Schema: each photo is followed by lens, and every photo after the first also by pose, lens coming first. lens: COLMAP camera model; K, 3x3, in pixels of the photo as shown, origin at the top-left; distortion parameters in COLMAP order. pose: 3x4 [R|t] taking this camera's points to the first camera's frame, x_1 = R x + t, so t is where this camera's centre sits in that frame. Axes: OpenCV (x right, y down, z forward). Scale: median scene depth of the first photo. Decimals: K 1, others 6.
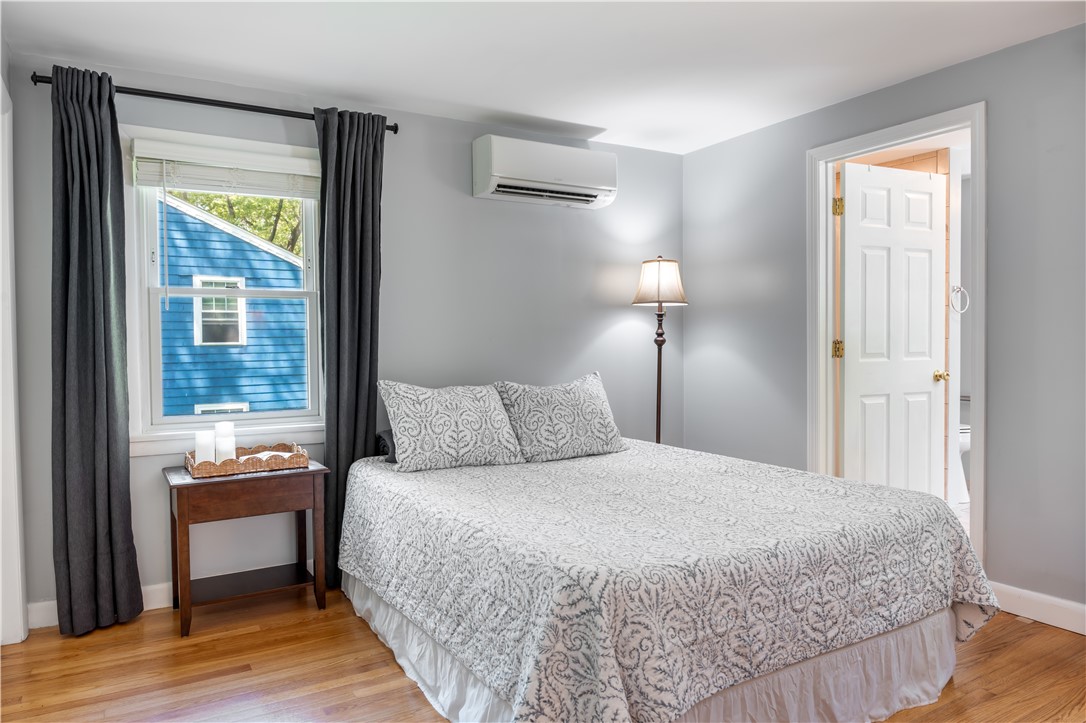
lens RADIAL K [[732.2, 0, 549.3], [0, 732.2, 359.3], [0, 0, 1]] dist [-0.005482, -0.001819]
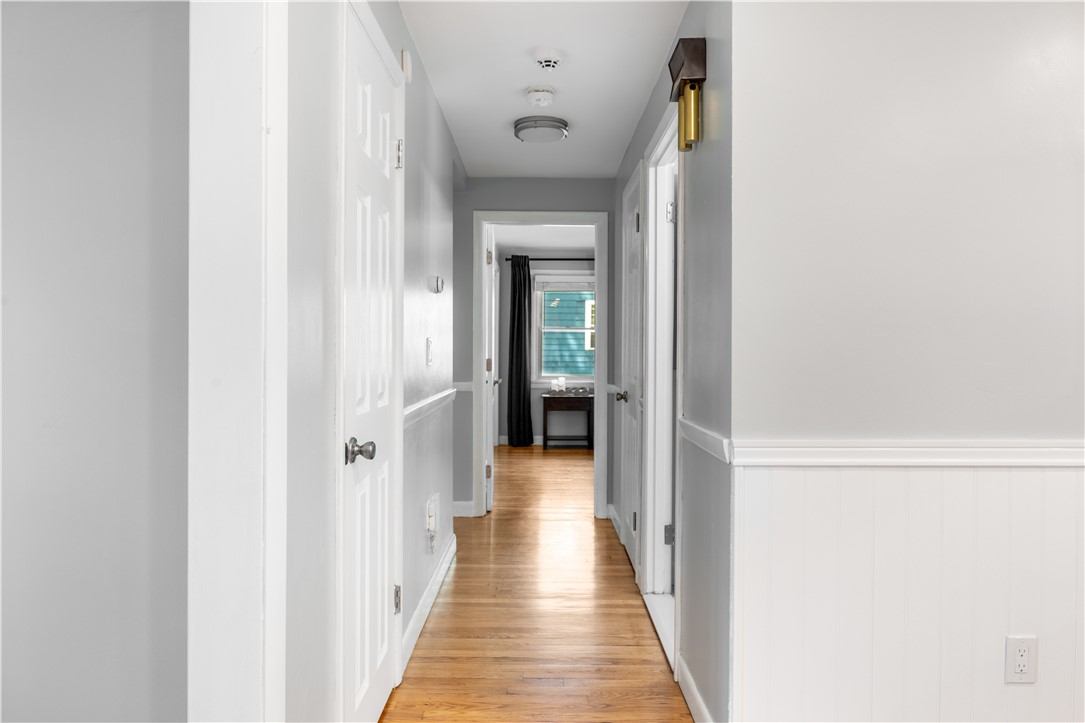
lens RADIAL K [[731.5, 0, 542.0], [0, 731.5, 360.6], [0, 0, 1]] dist [-0.005482, -0.001819]
pose [[0.858085, 0.016565, -0.513240, 0.925765], [-0.026335, 0.999584, -0.011767, 0.061955], [0.512831, 0.023613, 0.858165, -1.427677]]
